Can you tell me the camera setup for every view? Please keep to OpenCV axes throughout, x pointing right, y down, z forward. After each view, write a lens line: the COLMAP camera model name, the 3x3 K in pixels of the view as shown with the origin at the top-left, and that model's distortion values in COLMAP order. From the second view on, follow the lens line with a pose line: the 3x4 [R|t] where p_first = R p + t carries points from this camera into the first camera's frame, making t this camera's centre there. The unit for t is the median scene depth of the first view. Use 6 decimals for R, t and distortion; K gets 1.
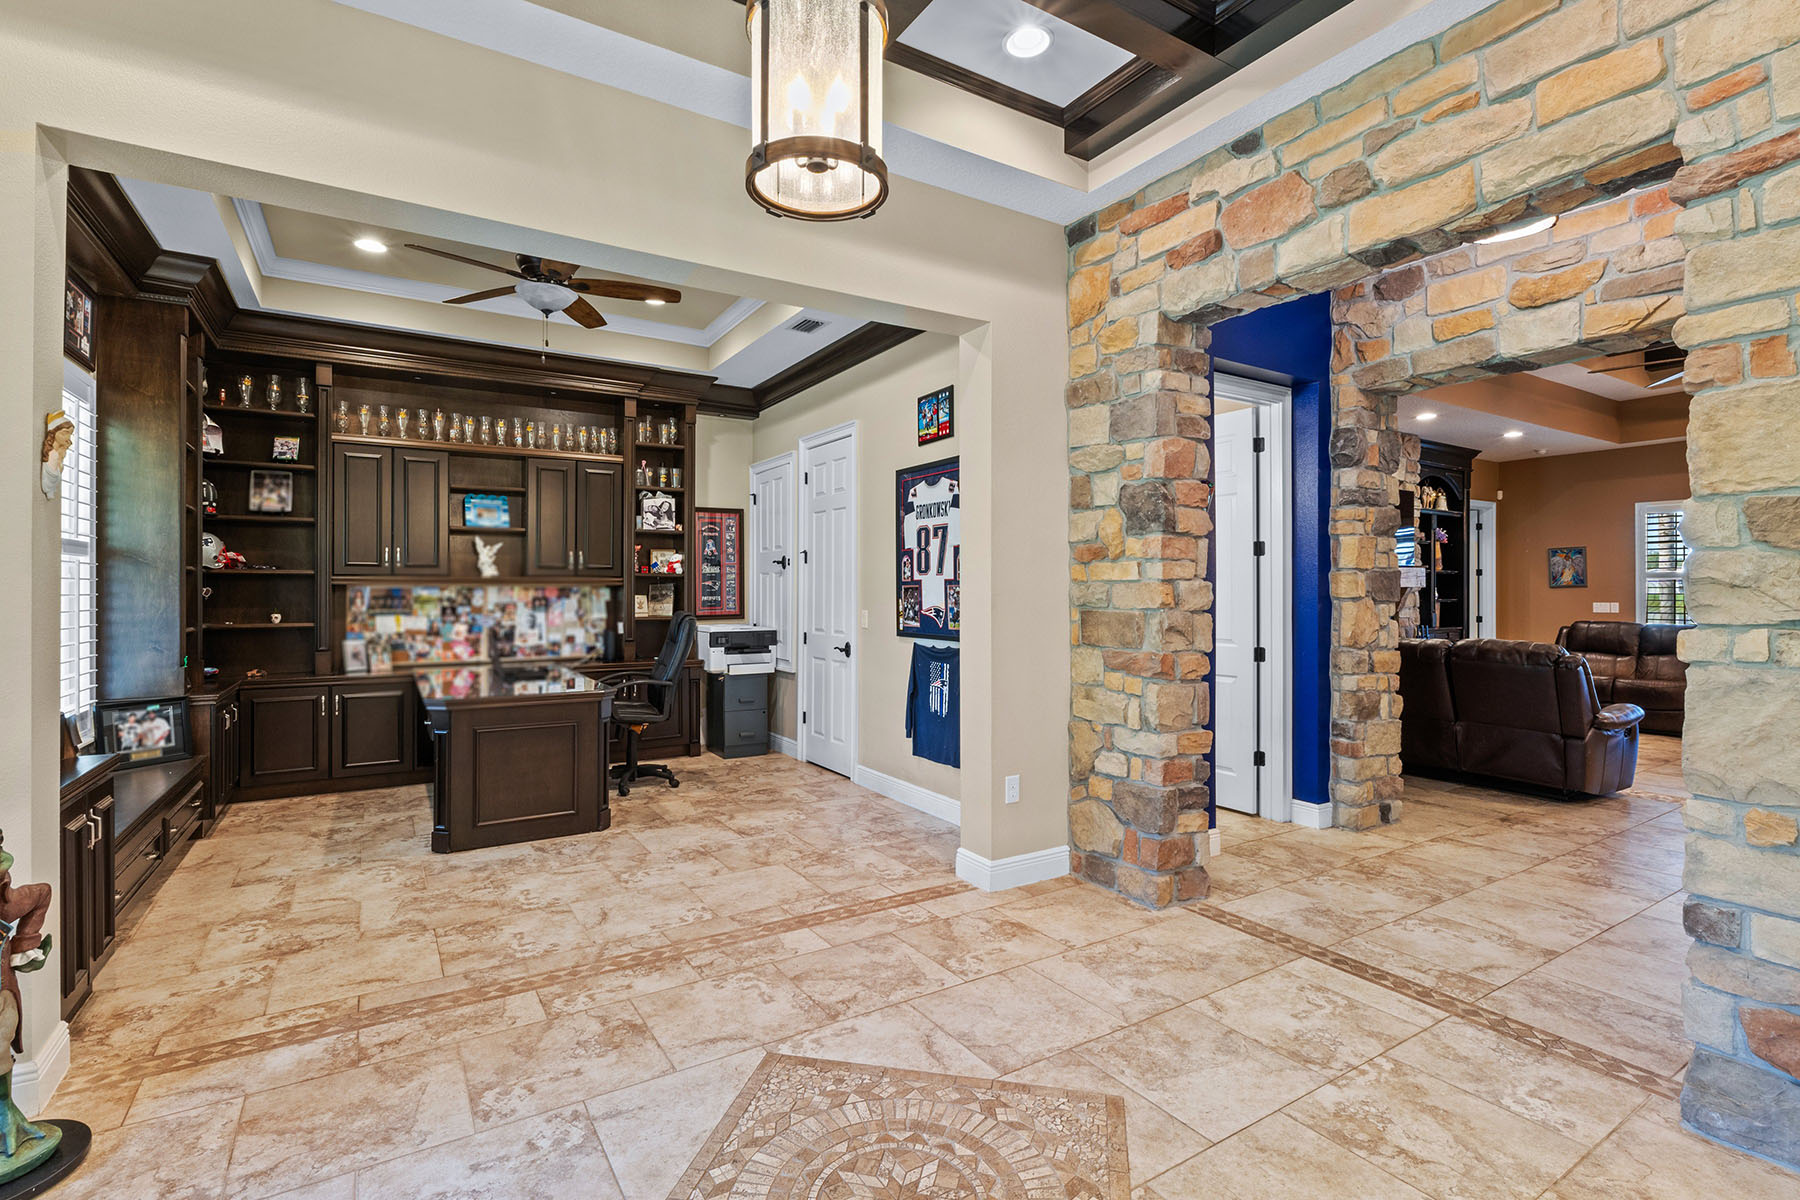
lens RADIAL K [[838.3, 0, 903.4], [0, 838.3, 589.2], [0, 0, 1]] dist [-0.003352, -0.000531]
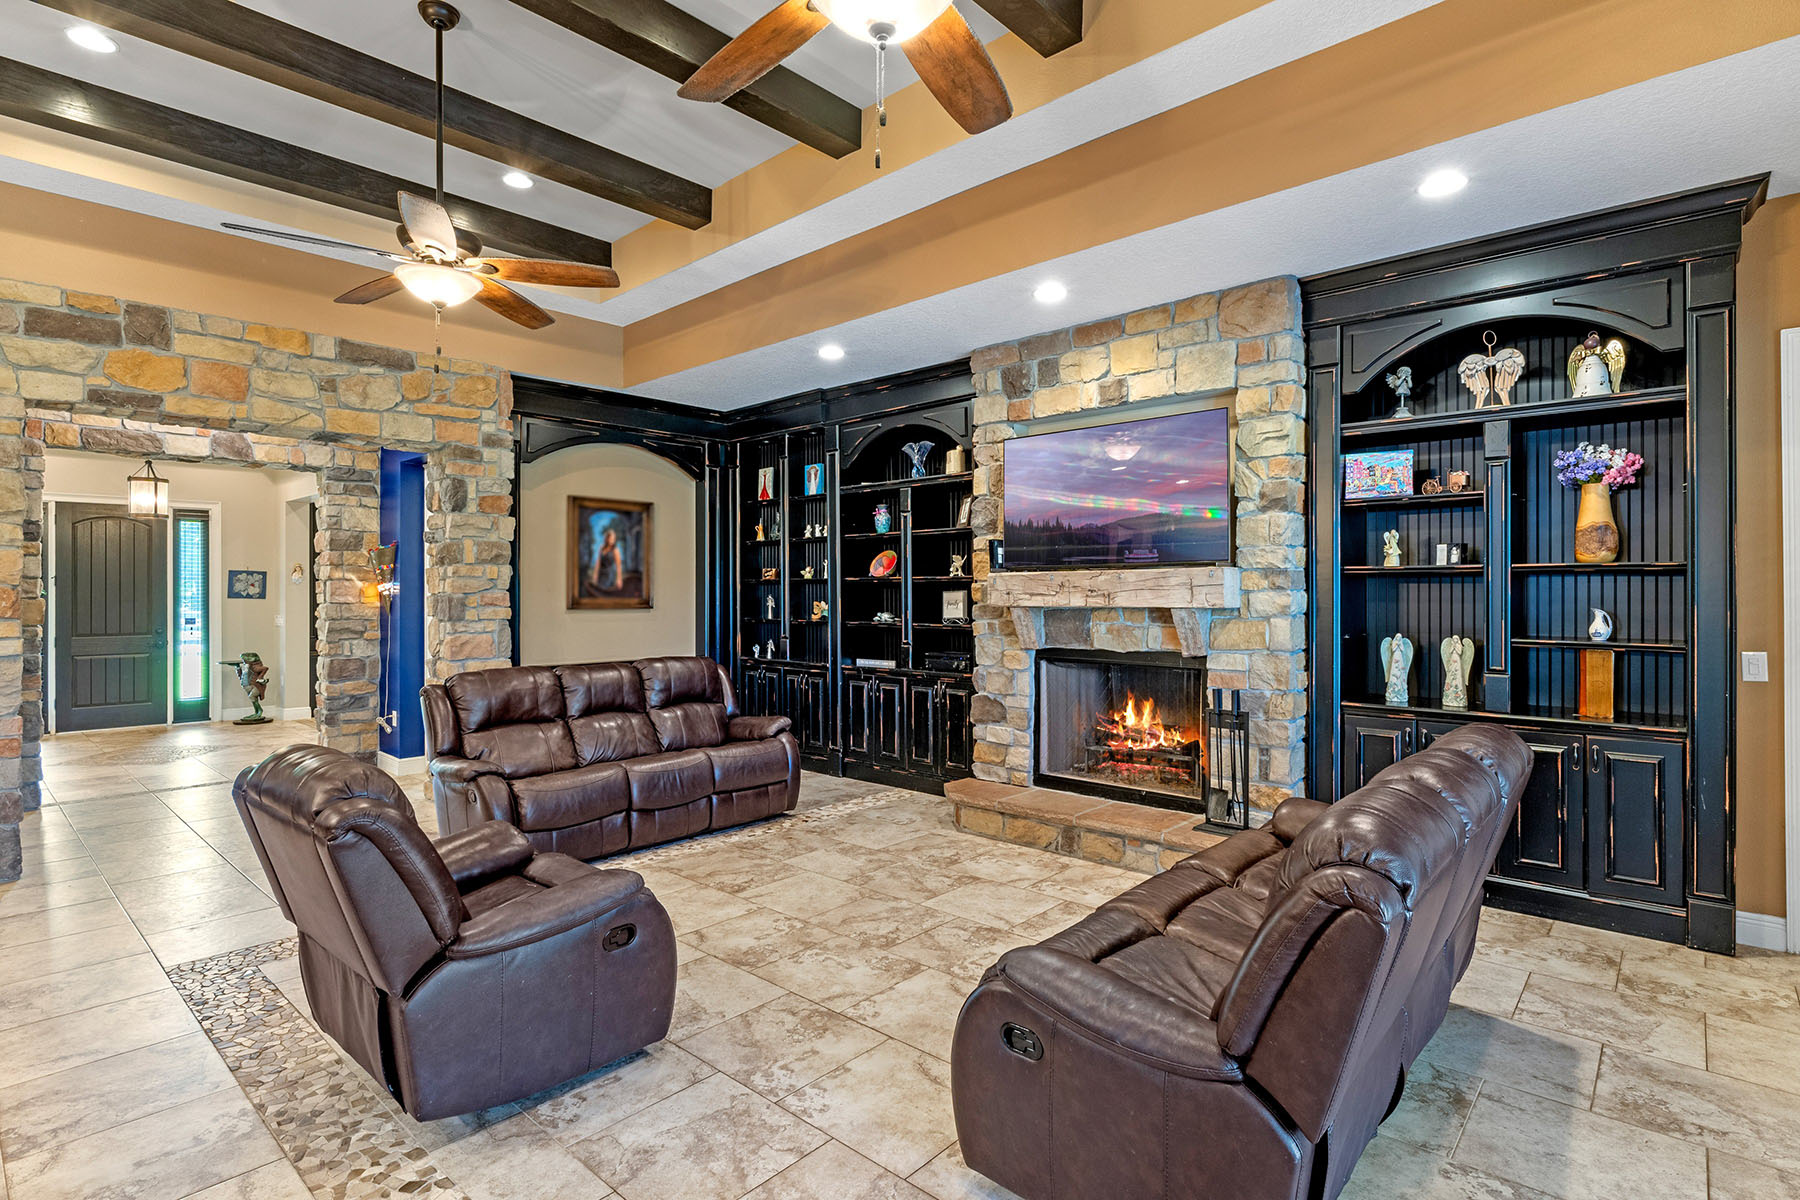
lens RADIAL K [[884.6, 0, 901.9], [0, 884.6, 589.4], [0, 0, 1]] dist [-0.001744, -0.000864]
pose [[0.268439, -0.005293, -0.963282, 1.573275], [0.003925, 0.999983, -0.004401, -0.016897], [0.963289, -0.002600, 0.268455, 1.031632]]
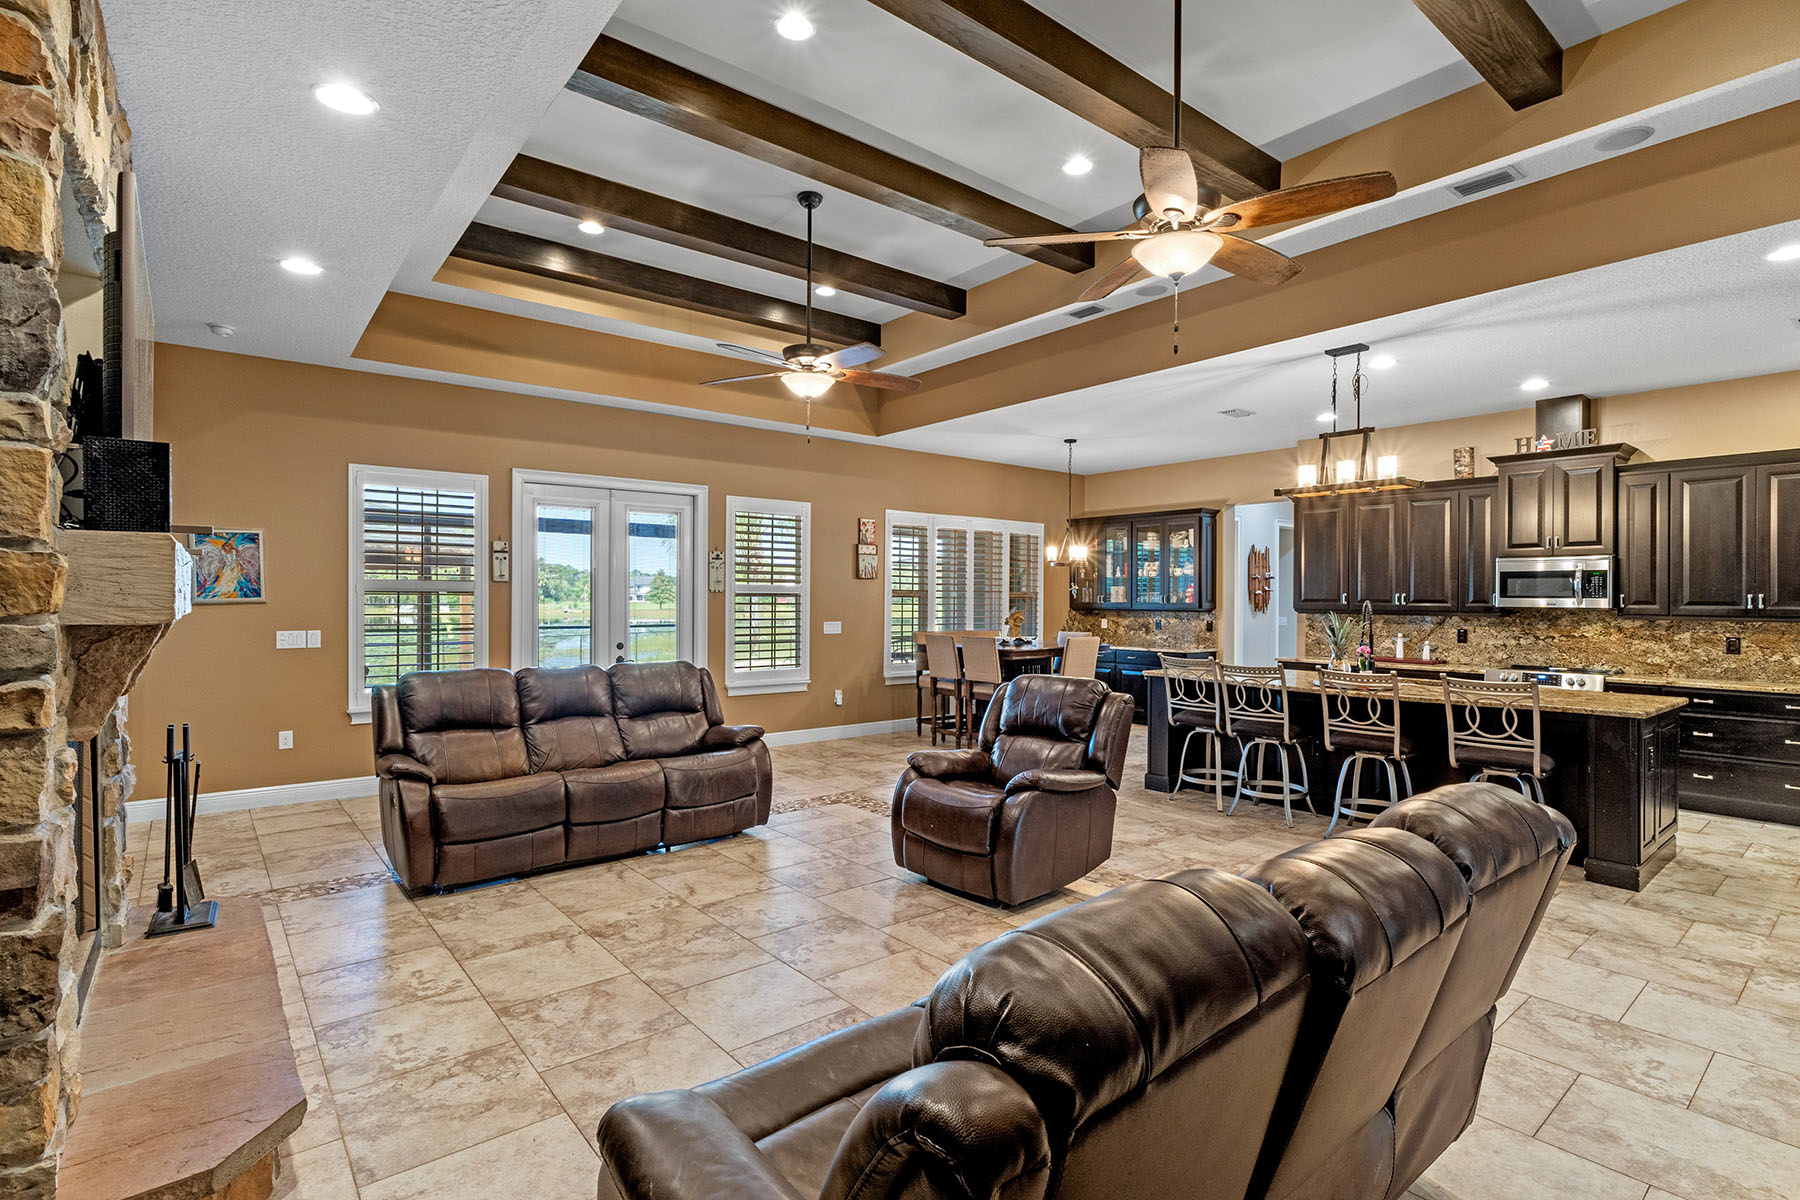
lens RADIAL K [[855.7, 0, 899.8], [0, 855.7, 598.2], [0, 0, 1]] dist [-0.004521, -0.000681]
pose [[-0.123583, -0.001149, 0.992334, 0.359741], [-0.007265, 0.999974, 0.000253, -0.015322], [-0.992308, -0.007178, -0.123588, 1.126817]]
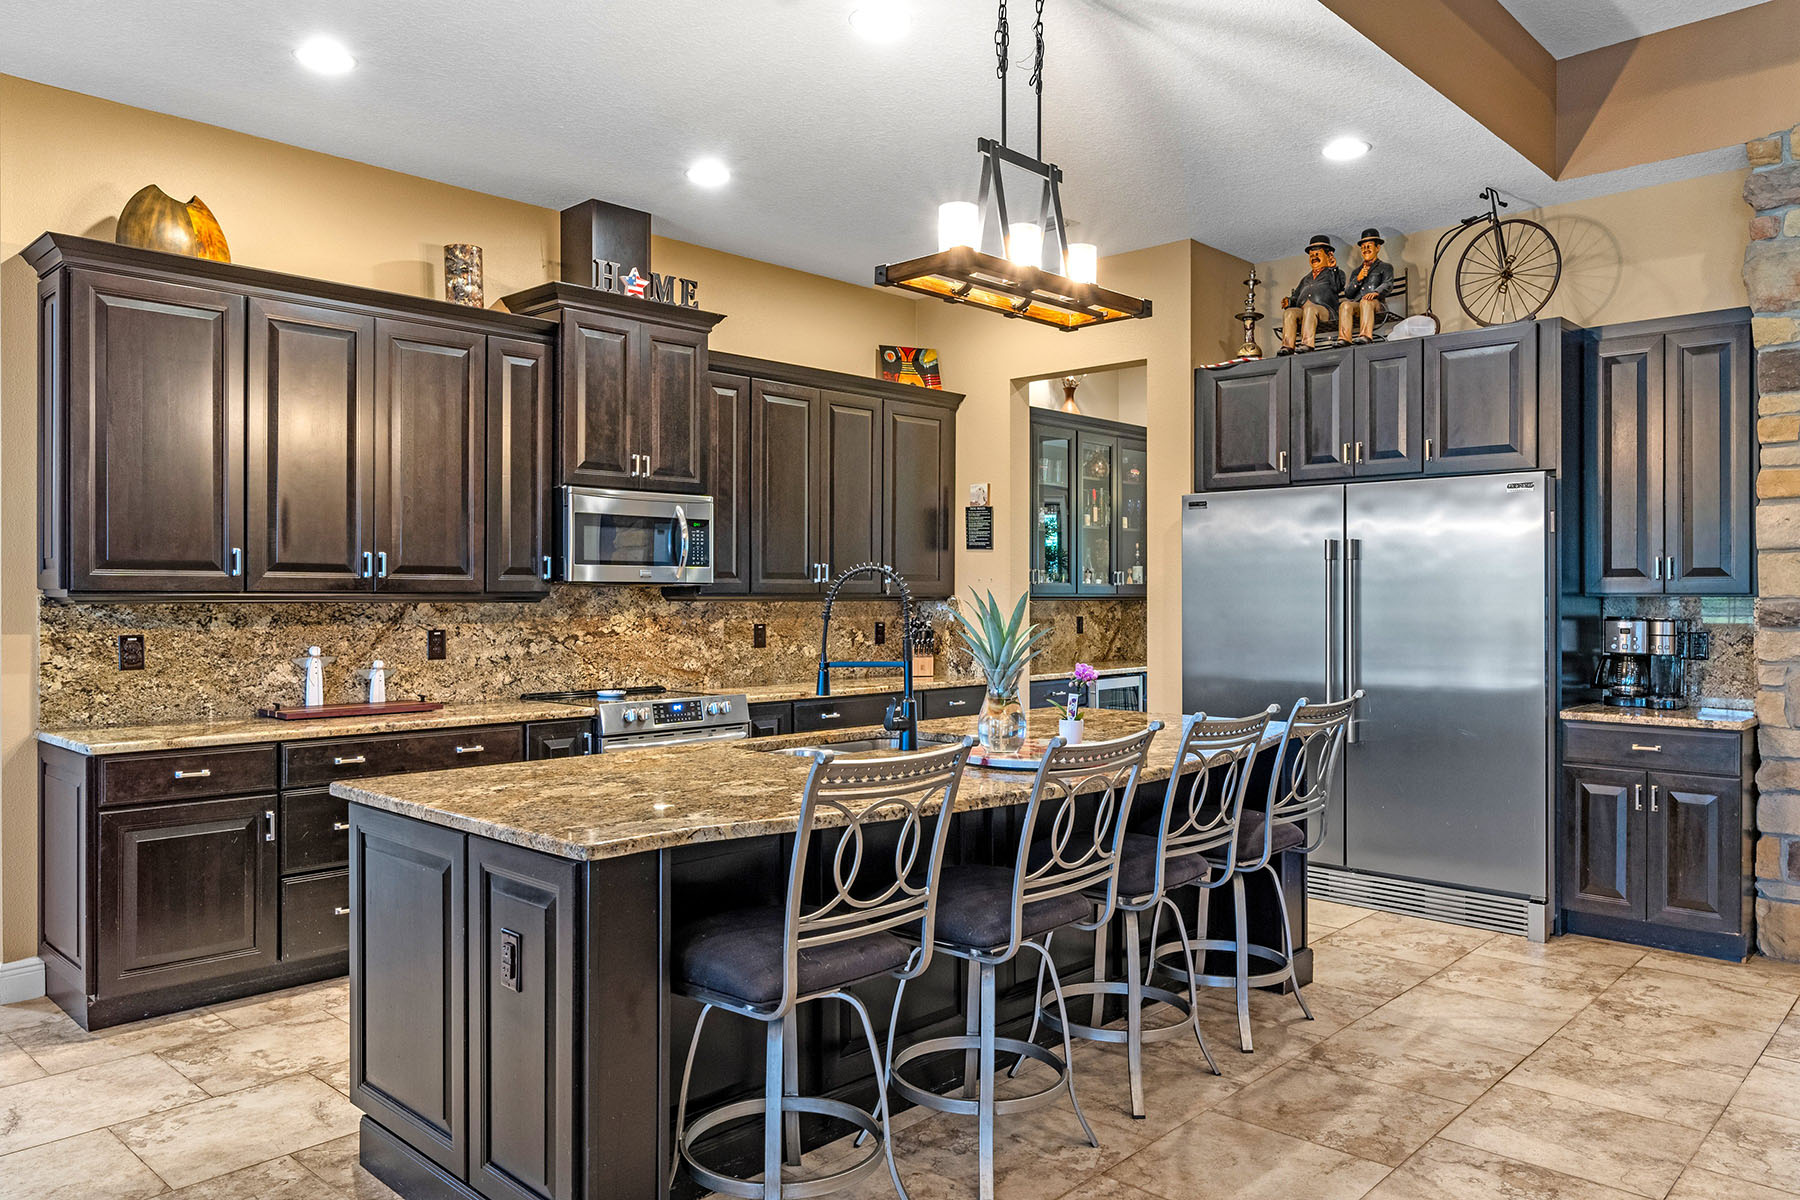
lens RADIAL K [[1257.5, 0, 899.5], [0, 1257.5, 595.2], [0, 0, 1]] dist [-0.003647, 0.000229]
pose [[-0.967234, -0.001015, -0.253884, 1.397715], [-0.001095, 0.999999, 0.000174, -0.000346], [0.253884, 0.000446, -0.967235, 1.074302]]
